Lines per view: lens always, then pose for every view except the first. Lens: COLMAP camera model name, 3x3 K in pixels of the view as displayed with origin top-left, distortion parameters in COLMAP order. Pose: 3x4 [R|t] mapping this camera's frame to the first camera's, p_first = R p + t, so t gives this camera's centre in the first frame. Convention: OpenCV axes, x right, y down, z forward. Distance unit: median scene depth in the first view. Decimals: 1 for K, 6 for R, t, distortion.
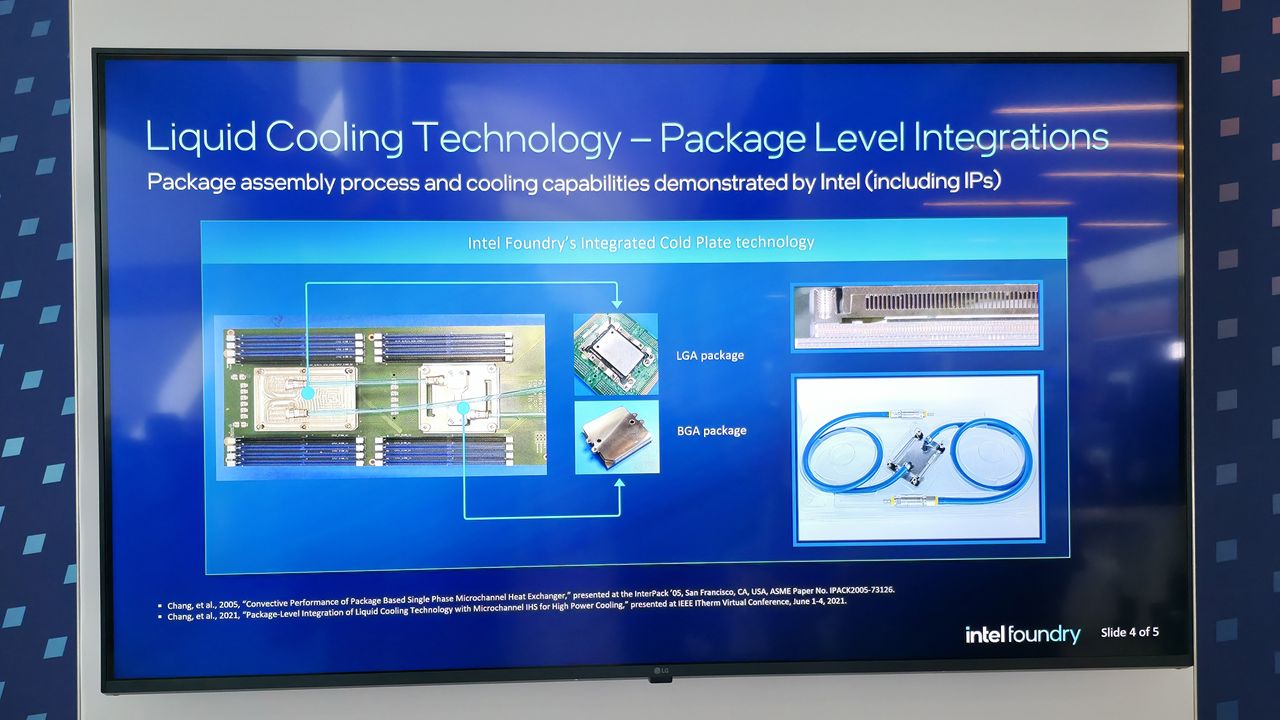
lens RADIAL K [[854.8, 0, 641.2], [0, 854.8, 367.5], [0, 0, 1]] dist [0.053509, -0.041567]
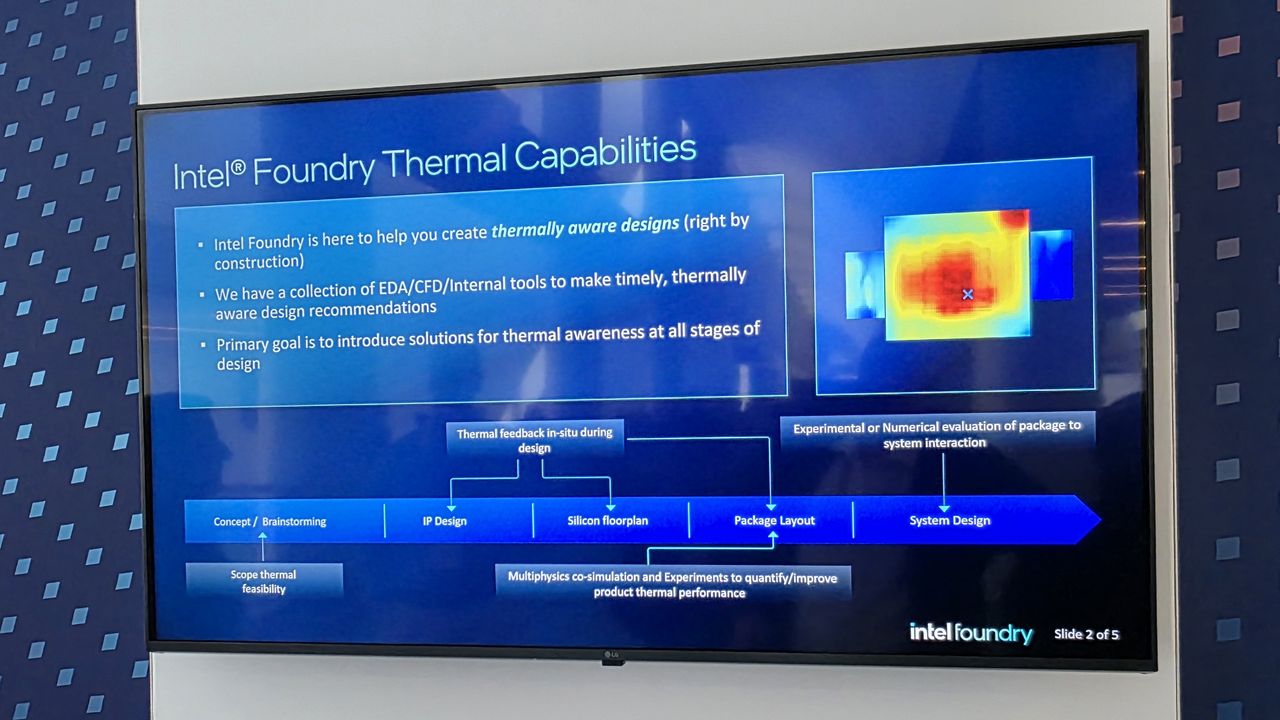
lens RADIAL K [[820.0, 0, 639.7], [0, 820.0, 365.8], [0, 0, 1]] dist [0.010429, -0.000266]
pose [[0.985285, -0.014979, -0.170264, 0.233469], [0.015194, 0.999885, -0.000037, -0.002511], [0.170245, -0.002551, 0.985398, 0.009092]]
